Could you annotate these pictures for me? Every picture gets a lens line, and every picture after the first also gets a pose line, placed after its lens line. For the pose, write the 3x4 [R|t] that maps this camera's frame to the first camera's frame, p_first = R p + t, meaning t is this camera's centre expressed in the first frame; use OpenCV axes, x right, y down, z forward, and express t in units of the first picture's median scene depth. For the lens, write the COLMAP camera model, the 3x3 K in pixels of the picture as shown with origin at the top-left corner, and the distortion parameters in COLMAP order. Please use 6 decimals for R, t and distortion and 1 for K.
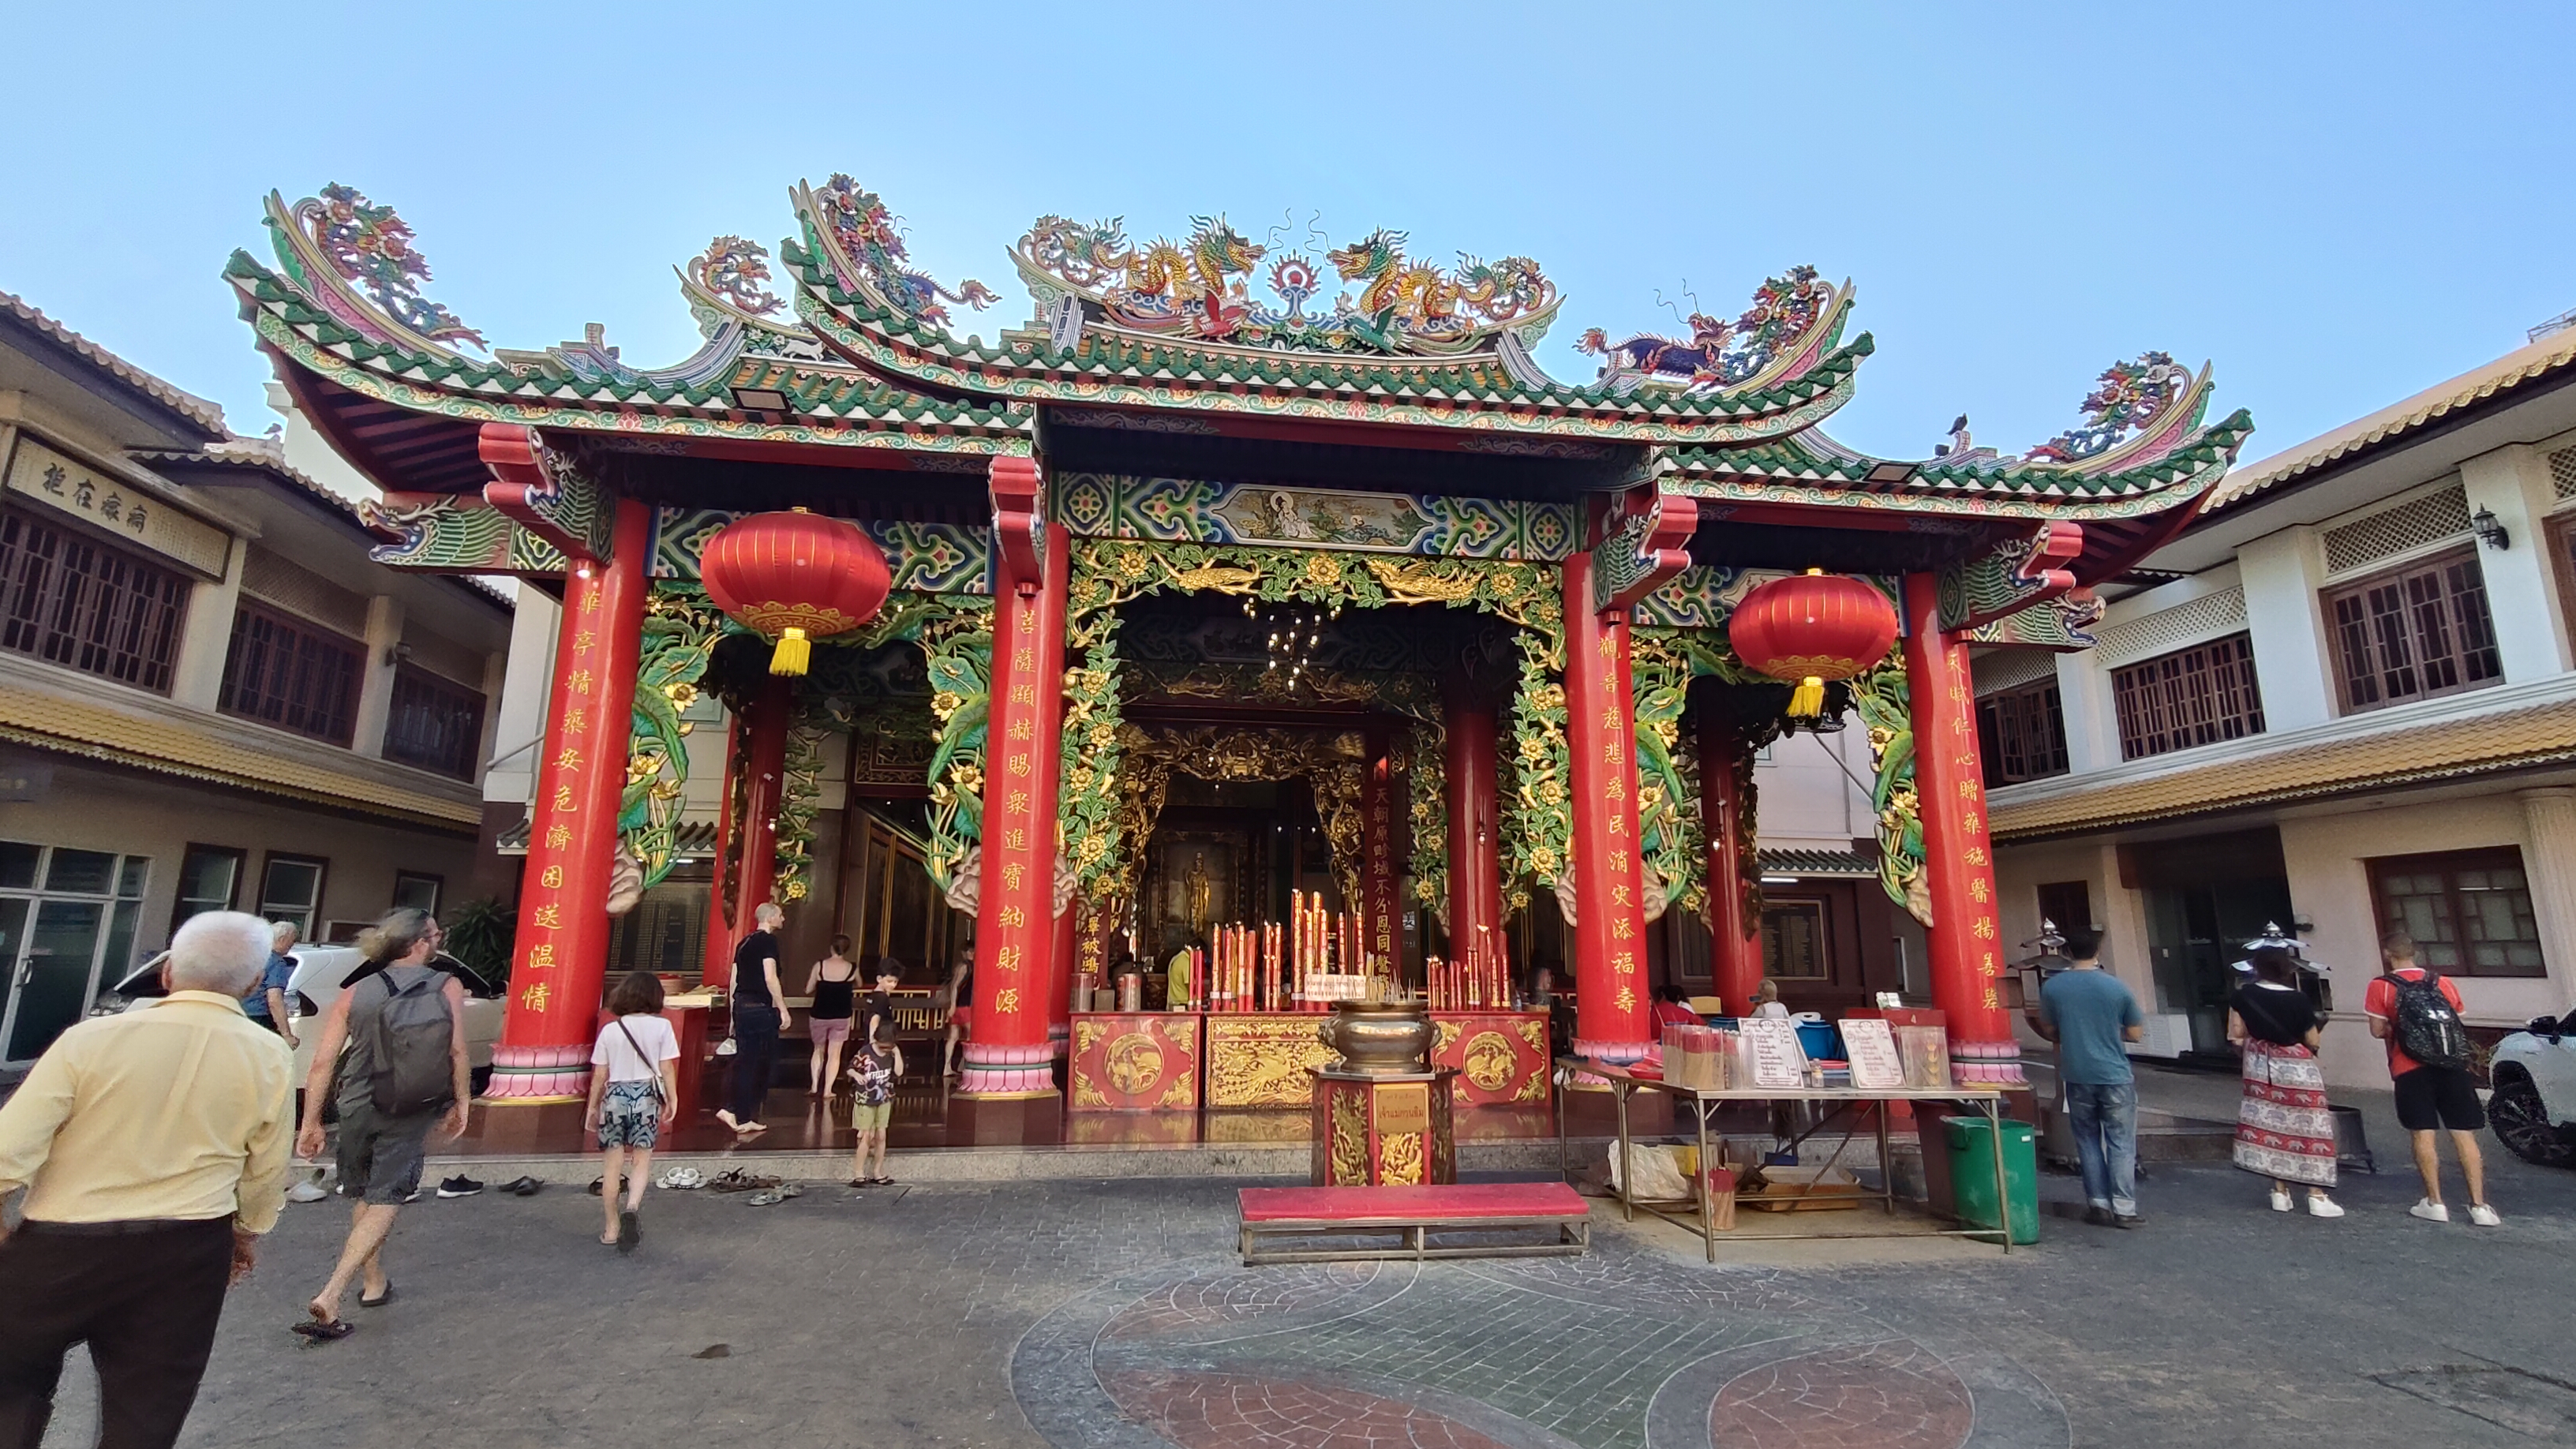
lens RADIAL K [[1215.8, 0, 1291.1], [0, 1215.8, 714.9], [0, 0, 1]] dist [0.000068, -0.000372]
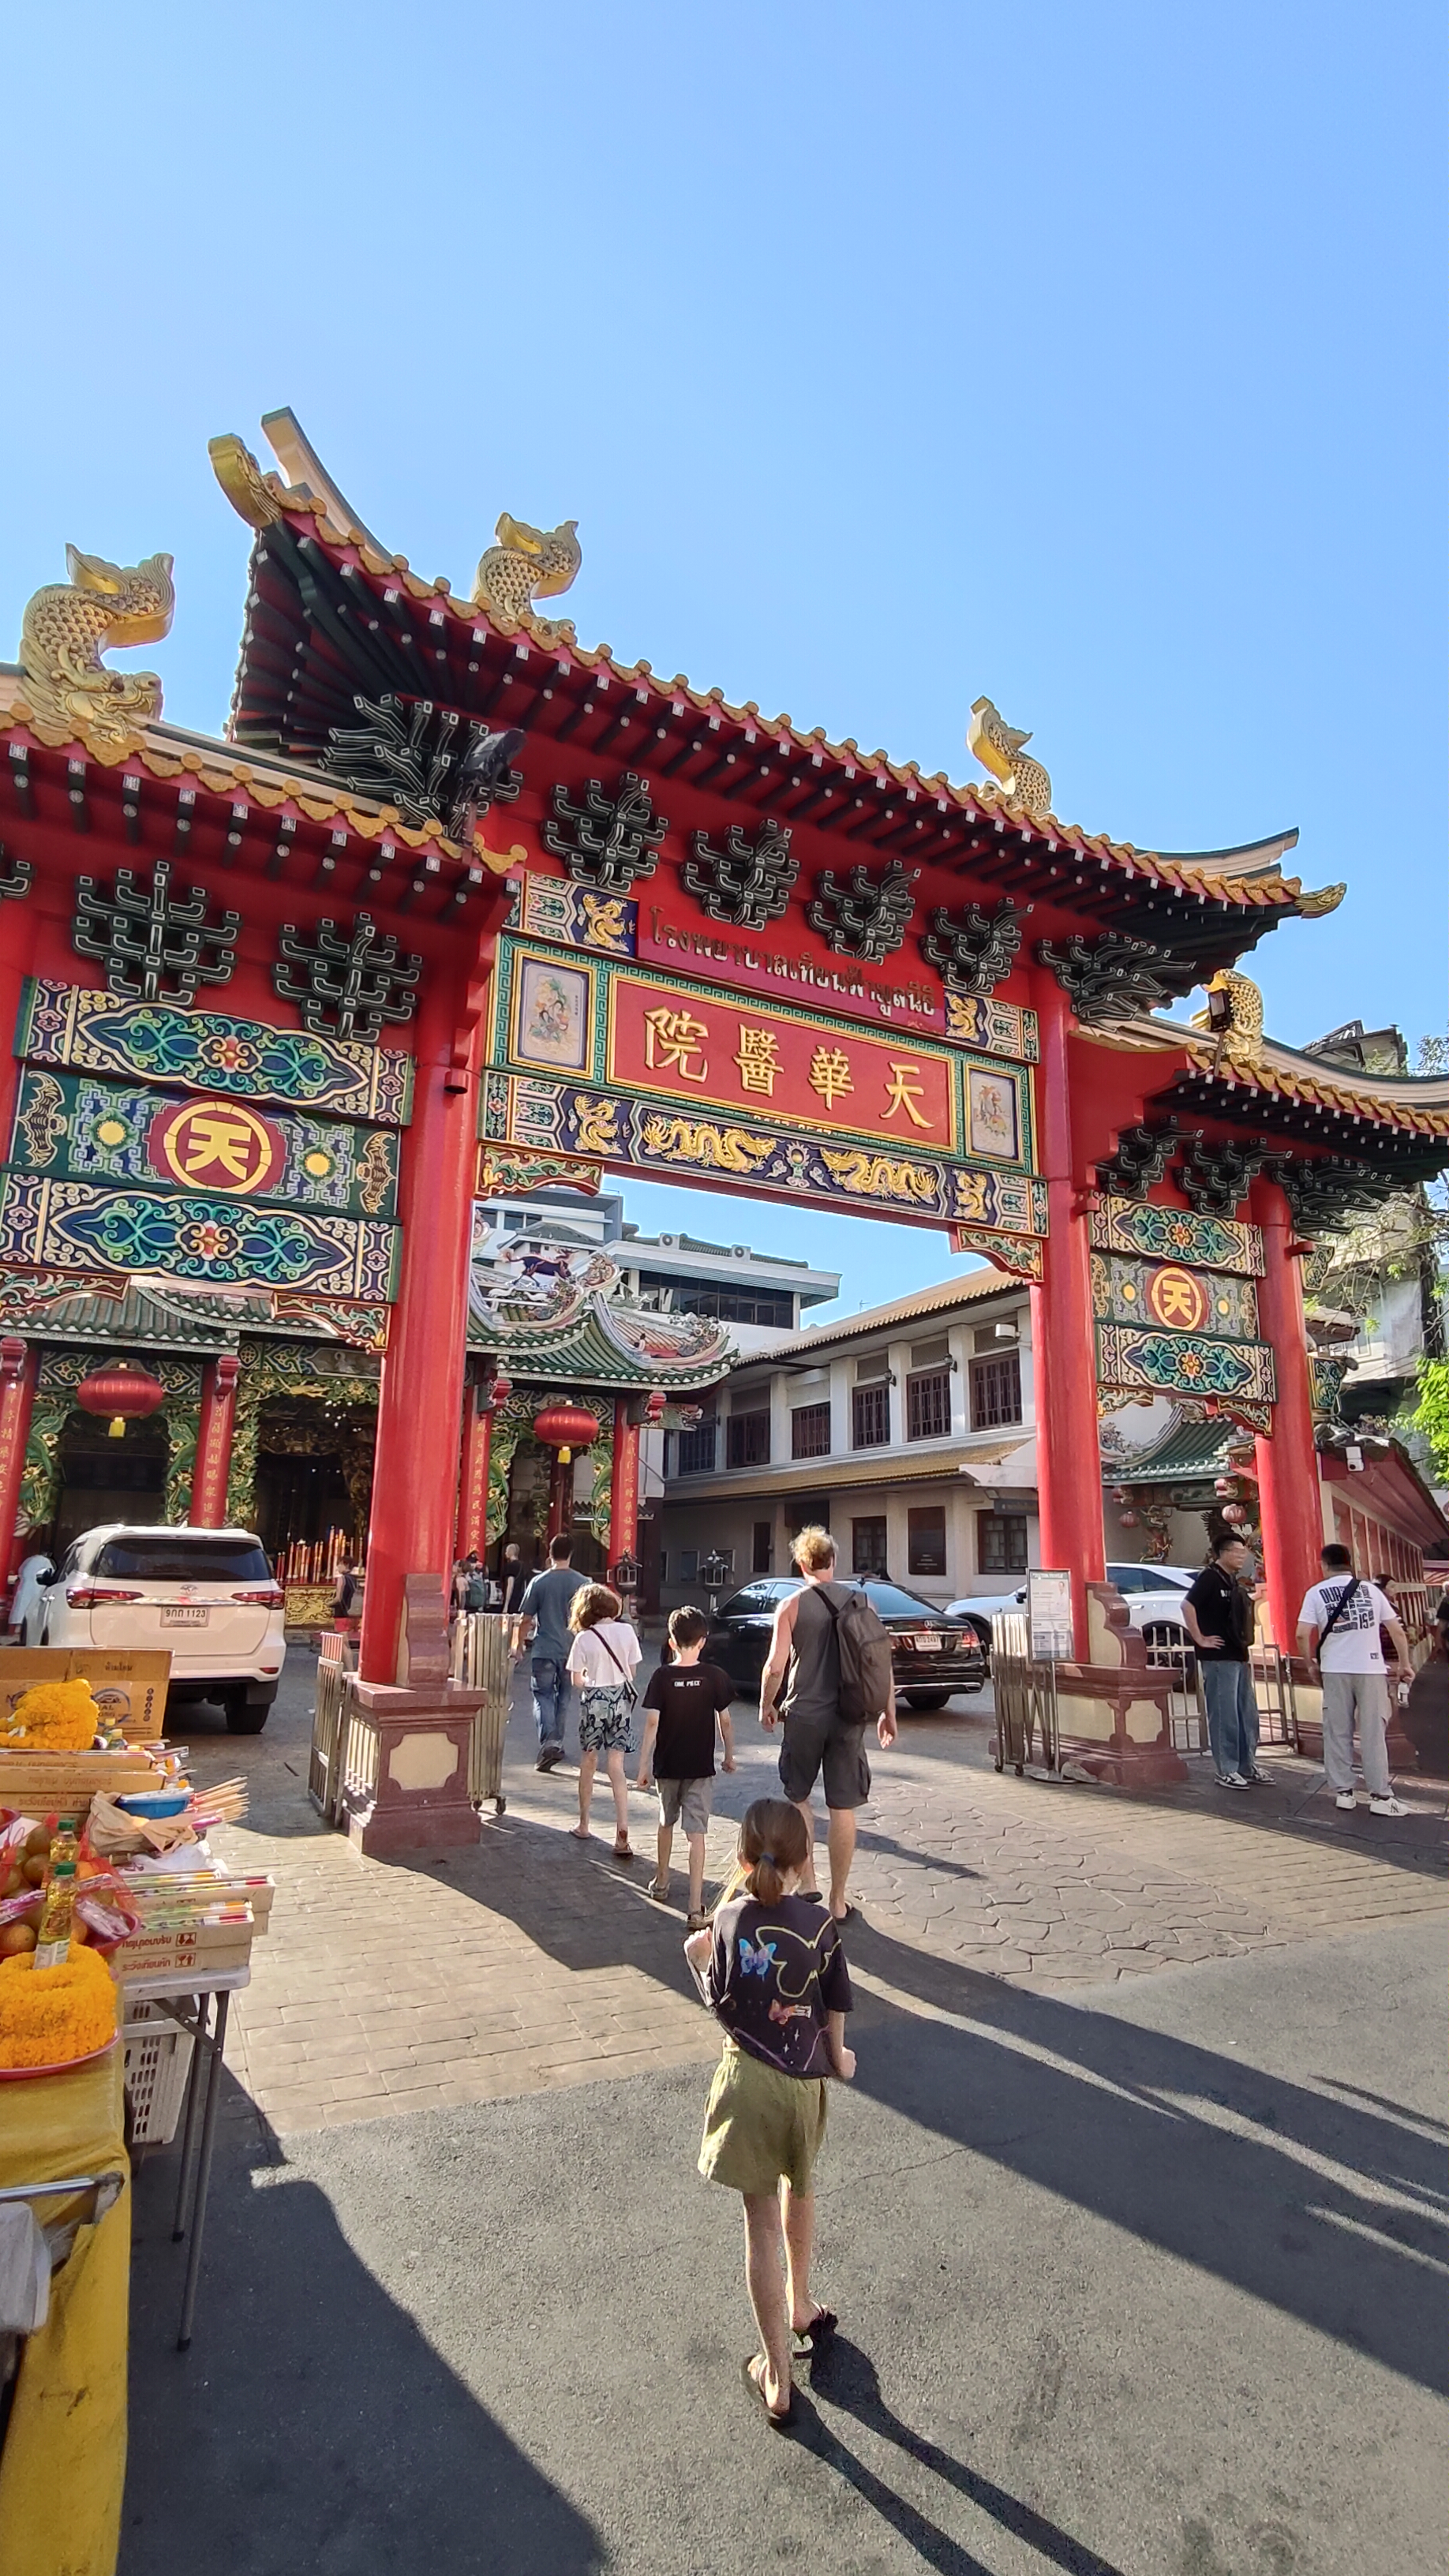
lens RADIAL K [[1215.8, 0, 727.7], [0, 1215.8, 1295.2], [0, 0, 1]] dist [0.000068, -0.000372]
pose [[0.945065, 0.079458, 0.317079, -0.052440], [-0.074222, 0.996832, -0.028579, -0.281338], [-0.318345, 0.003475, 0.947968, -1.381952]]
